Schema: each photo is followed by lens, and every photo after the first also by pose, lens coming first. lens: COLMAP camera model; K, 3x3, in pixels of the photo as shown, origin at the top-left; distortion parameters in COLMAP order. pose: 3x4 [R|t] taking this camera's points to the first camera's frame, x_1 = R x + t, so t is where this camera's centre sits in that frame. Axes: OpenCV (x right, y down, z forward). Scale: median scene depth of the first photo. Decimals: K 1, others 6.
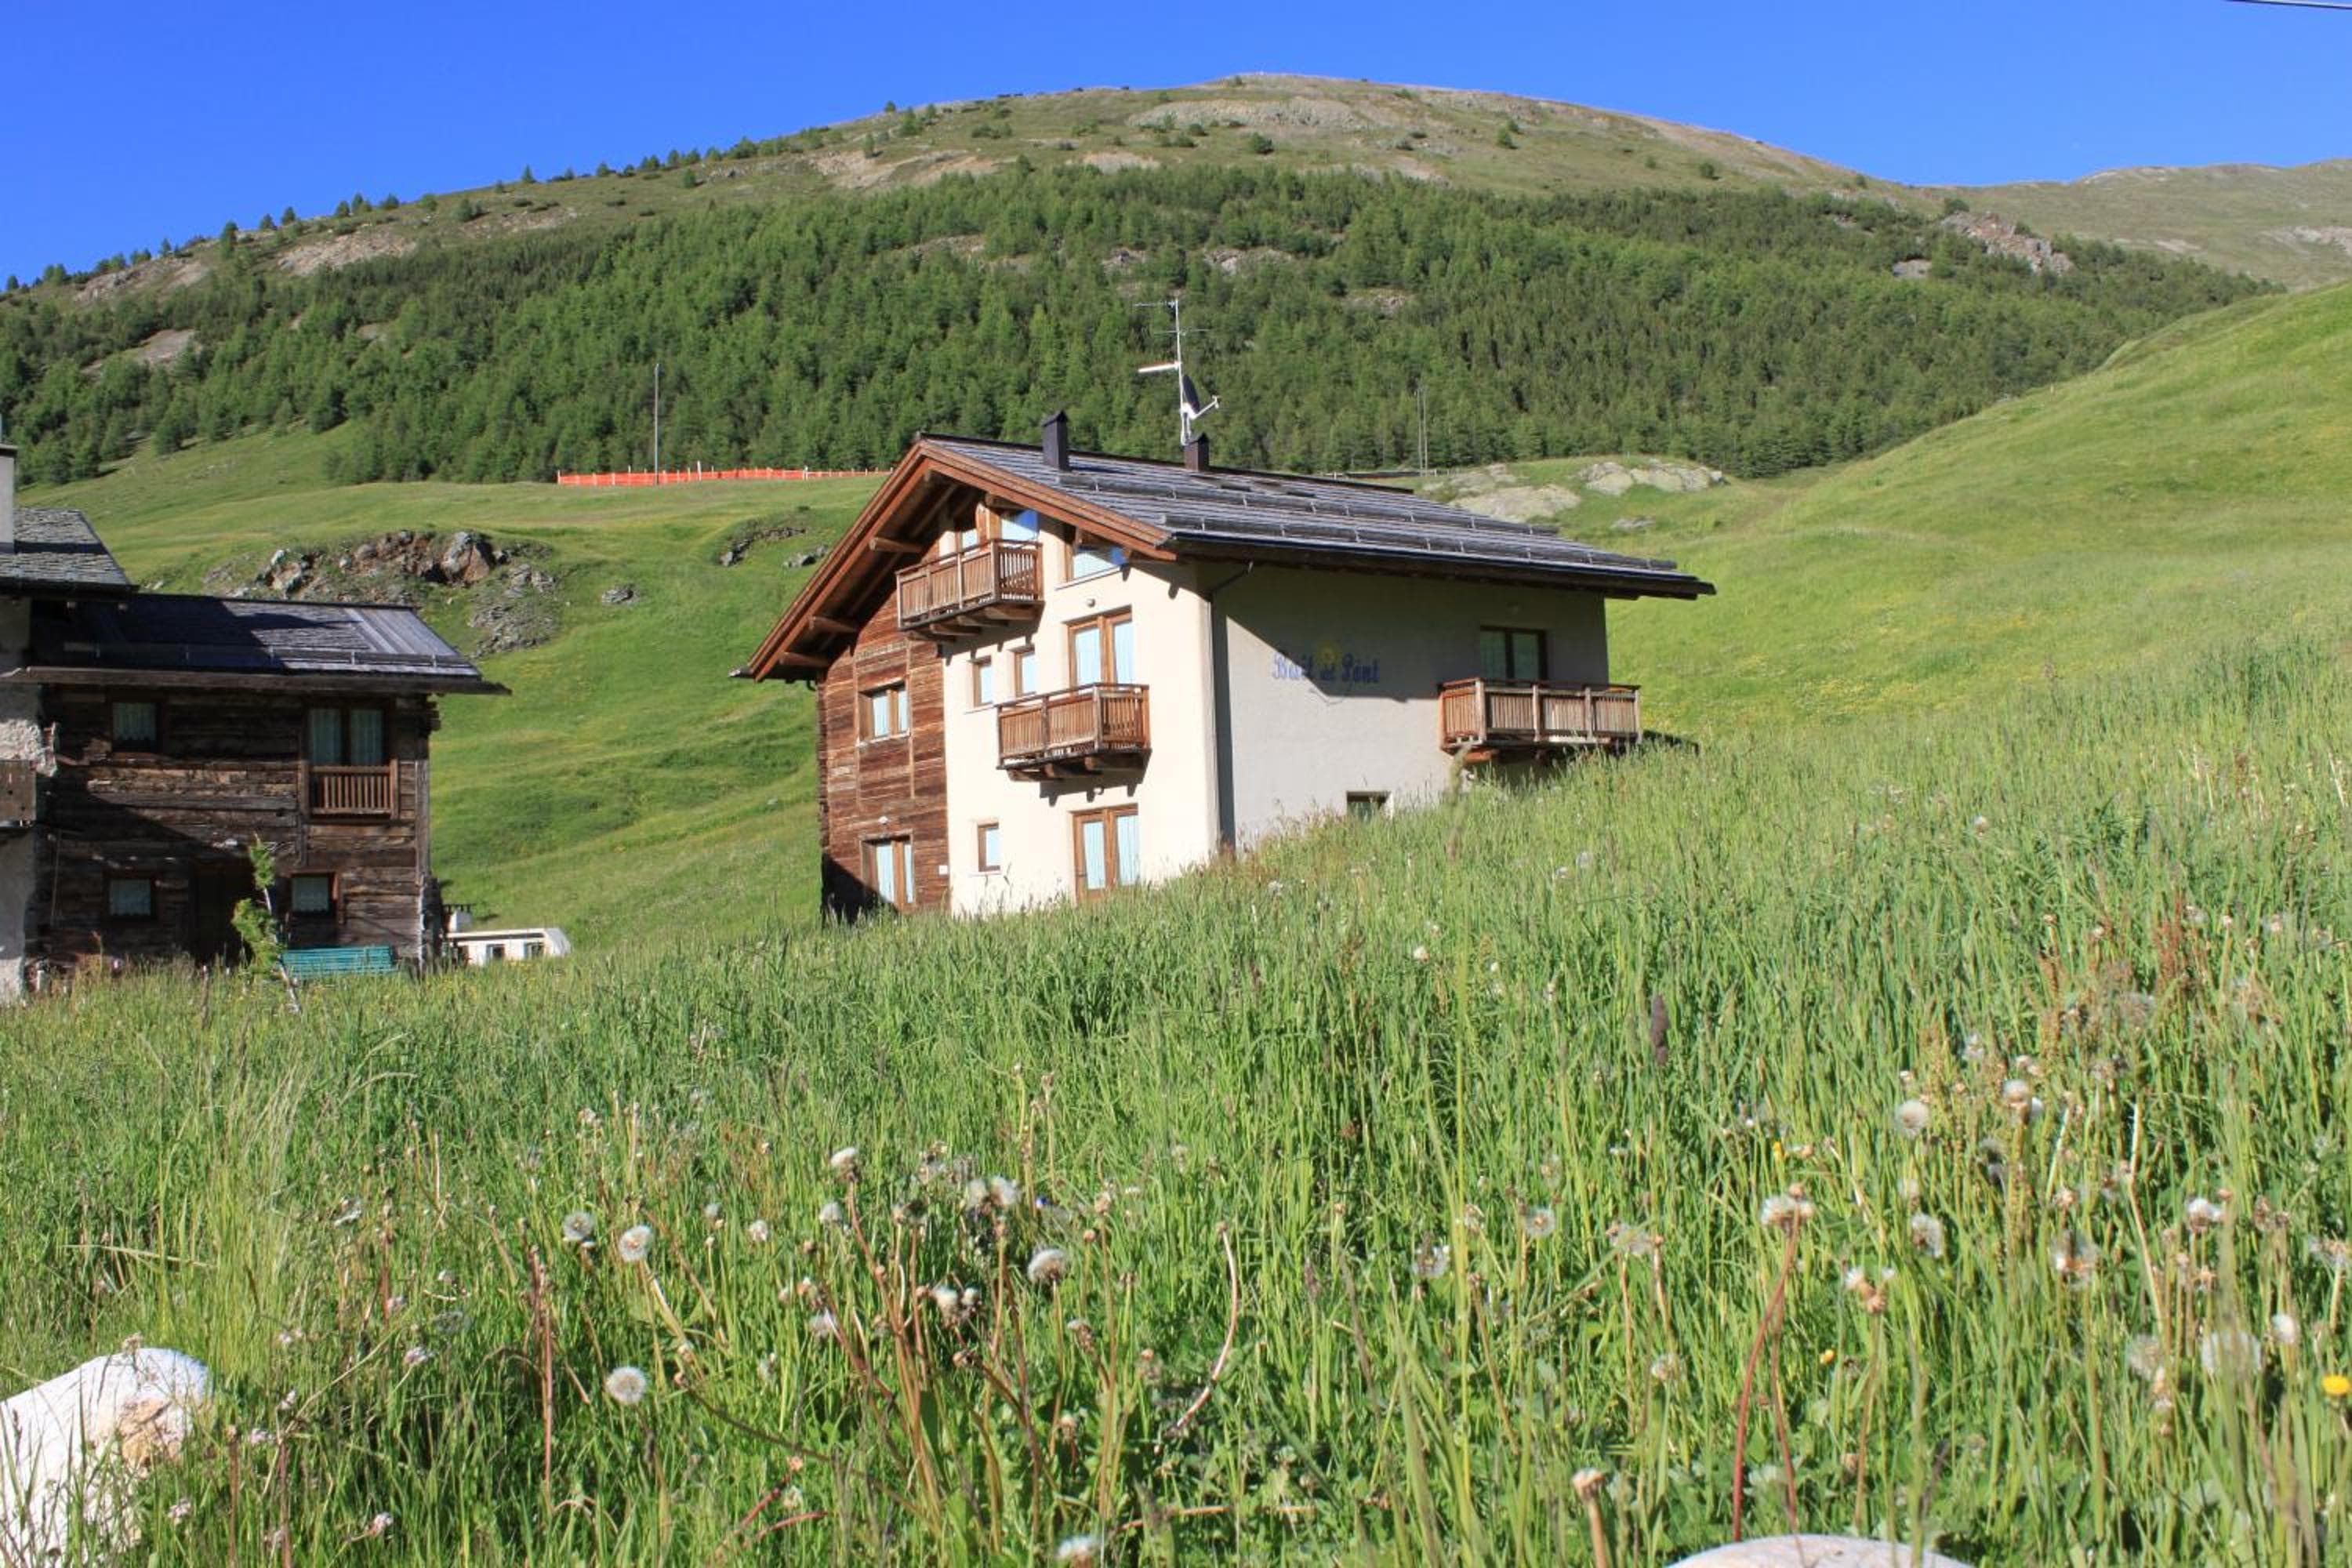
lens RADIAL K [[2156.2, 0, 1176.0], [0, 2156.2, 784.0], [0, 0, 1]] dist [-0.164155, 0.174463]
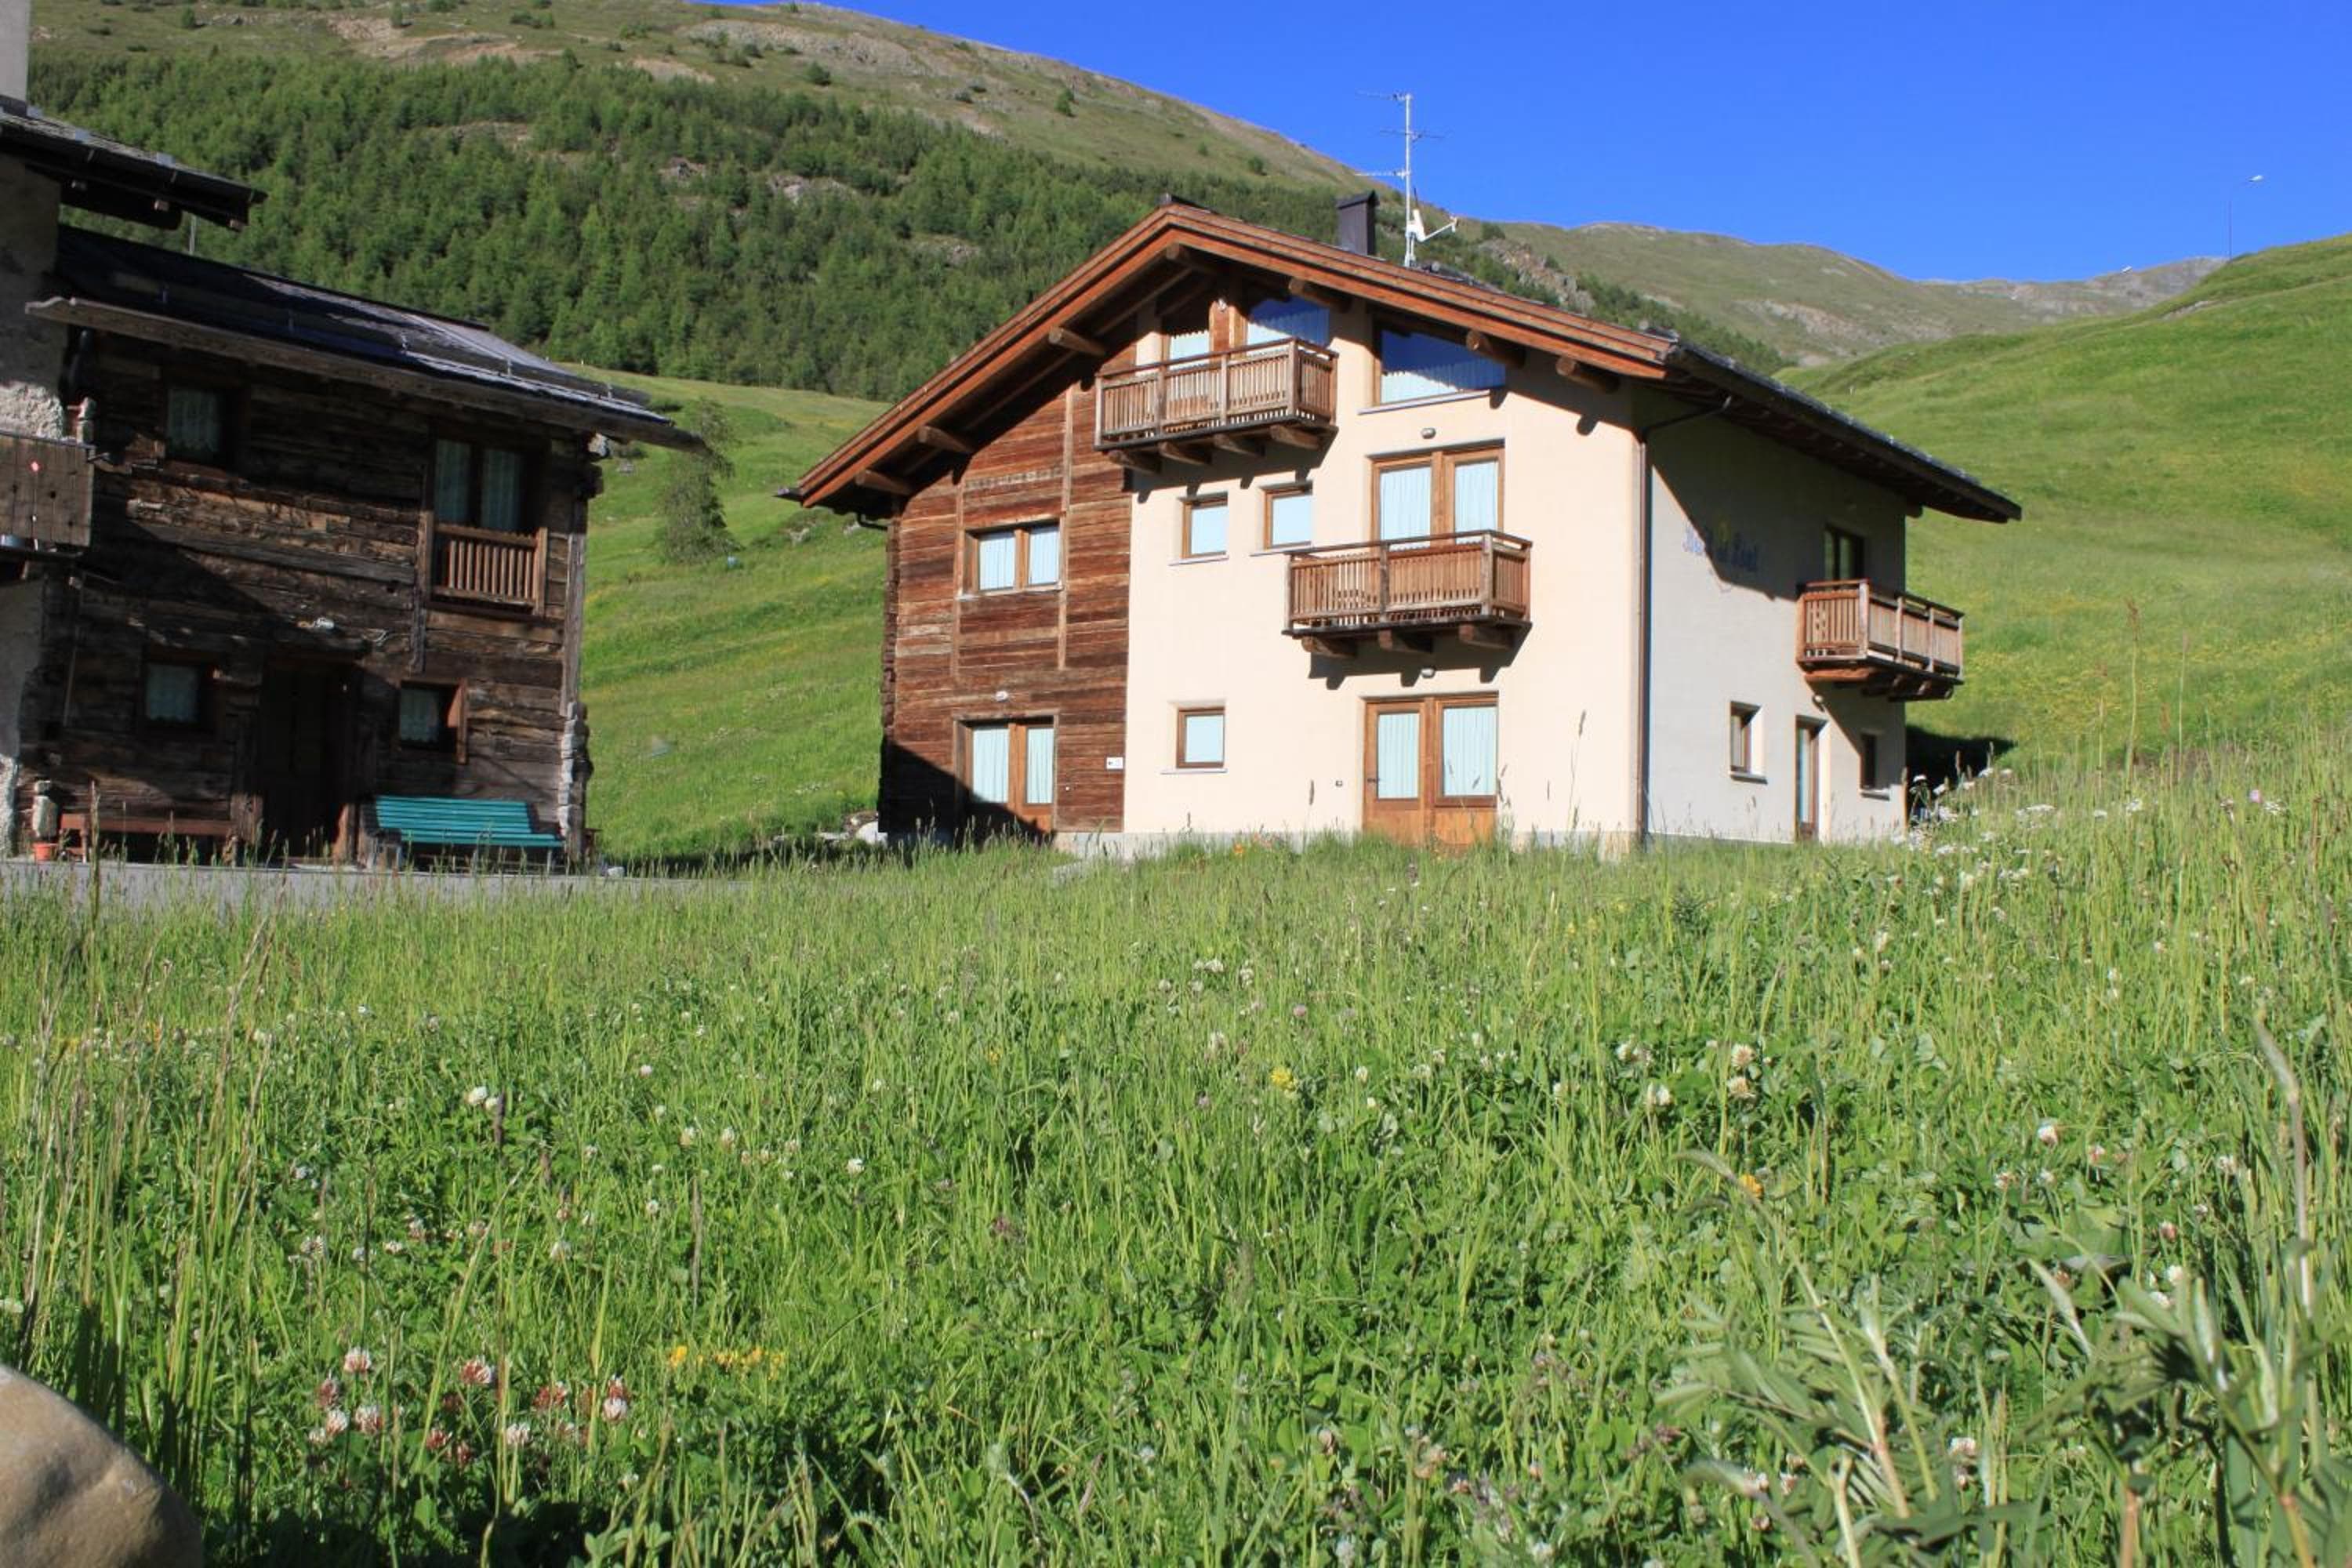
lens RADIAL K [[2156.2, 0, 1176.0], [0, 2156.2, 784.0], [0, 0, 1]] dist [-0.164155, 0.174463]
pose [[0.962550, 0.076653, 0.260041, -0.284853], [-0.080110, 0.996782, 0.002704, 0.042849], [-0.258997, -0.023435, 0.965594, 0.238675]]
